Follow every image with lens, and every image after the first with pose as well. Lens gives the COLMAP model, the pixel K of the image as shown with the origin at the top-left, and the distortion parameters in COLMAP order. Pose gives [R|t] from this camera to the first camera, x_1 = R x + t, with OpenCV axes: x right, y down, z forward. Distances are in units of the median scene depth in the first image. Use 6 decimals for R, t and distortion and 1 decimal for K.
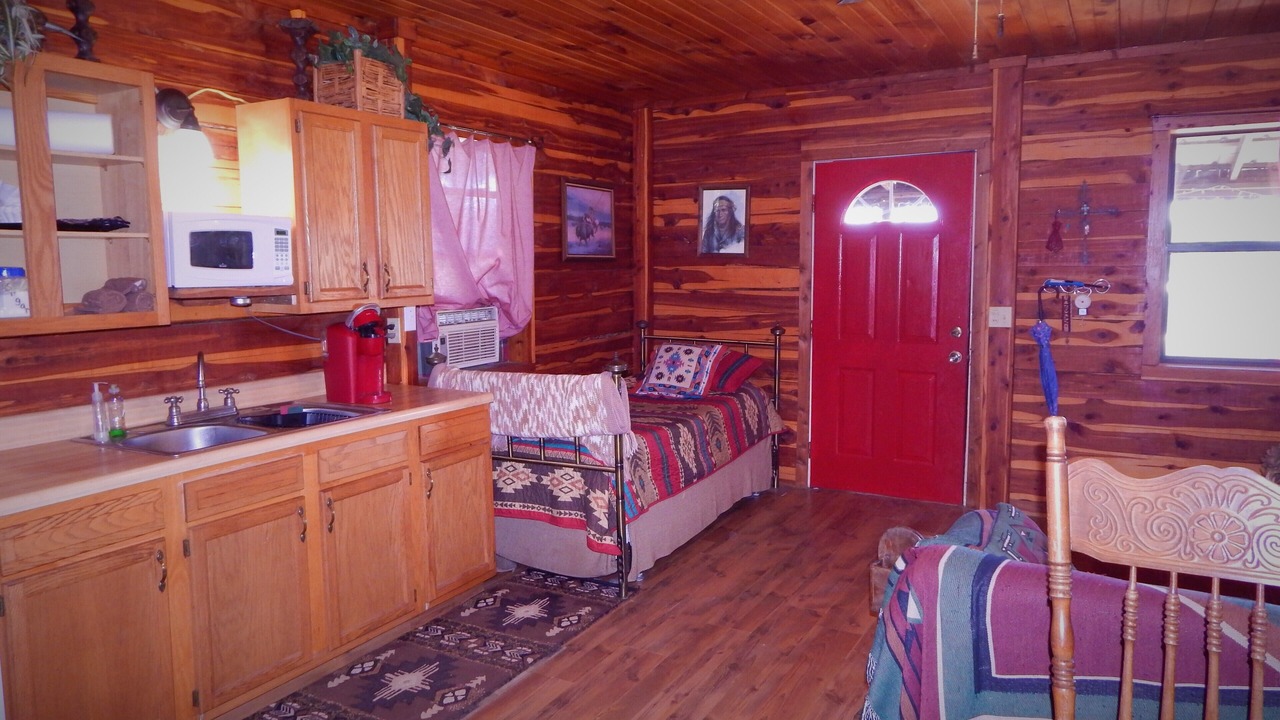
lens RADIAL K [[873.7, 0, 640.0], [0, 873.7, 360.0], [0, 0, 1]] dist [-0.003115, -0.001279]
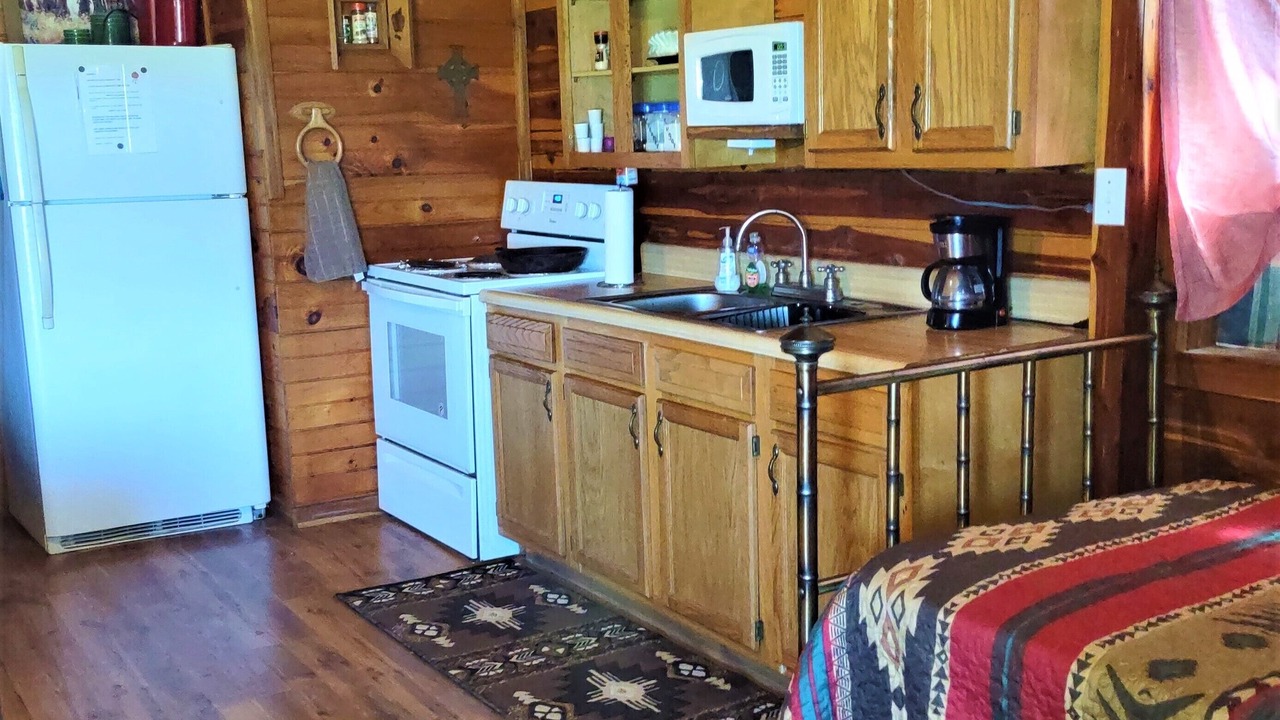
lens RADIAL K [[1323.7, 0, 591.6], [0, 1323.7, 399.6], [0, 0, 1]] dist [0.078462, -0.009490]
pose [[-0.482436, 0.197631, -0.853345, 0.625759], [-0.063875, 0.963683, 0.259297, -0.140735], [0.873599, 0.179602, -0.452292, 1.401048]]
